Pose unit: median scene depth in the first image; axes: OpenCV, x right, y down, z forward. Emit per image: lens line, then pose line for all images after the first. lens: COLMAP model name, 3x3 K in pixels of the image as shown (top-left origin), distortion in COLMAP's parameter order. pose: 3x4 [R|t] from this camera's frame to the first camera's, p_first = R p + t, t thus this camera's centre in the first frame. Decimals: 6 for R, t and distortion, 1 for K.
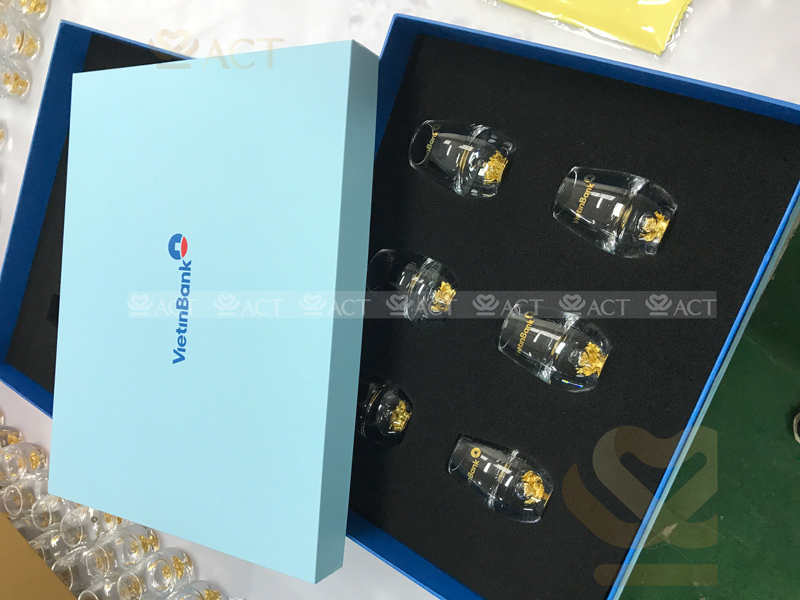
lens RADIAL K [[658.7, 0, 386.8], [0, 658.7, 298.9], [0, 0, 1]] dist [0.009568, 0.003702]
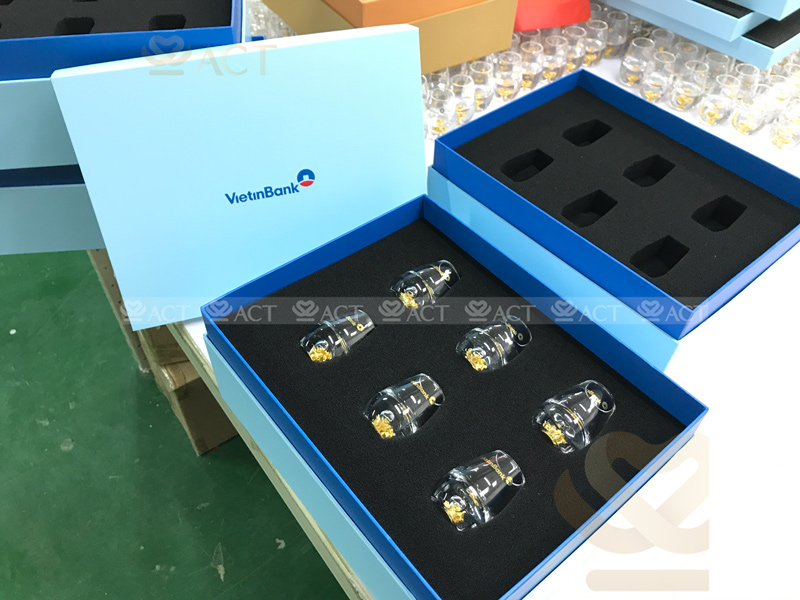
lens RADIAL K [[658.7, 0, 386.8], [0, 658.7, 298.9], [0, 0, 1]] dist [0.009568, 0.003702]
pose [[-0.439727, 0.881164, -0.173755, 0.274901], [-0.871744, -0.372192, 0.318647, -0.210695], [0.216110, 0.291587, 0.931812, -0.264478]]
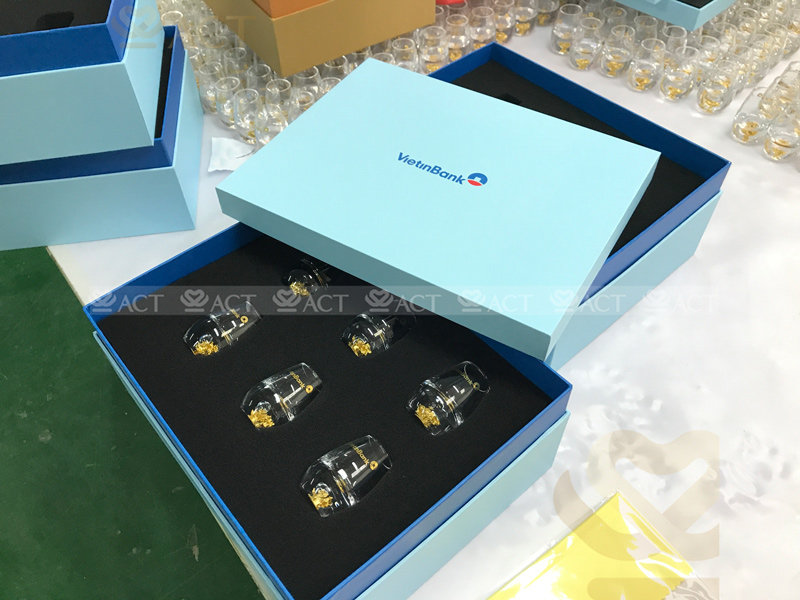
lens RADIAL K [[658.7, 0, 386.8], [0, 658.7, 298.9], [0, 0, 1]] dist [0.009568, 0.003702]
pose [[-0.400238, 0.907348, -0.128569, 0.142876], [-0.882788, -0.344086, 0.319827, -0.425747], [0.245956, 0.241506, 0.938712, -0.226588]]
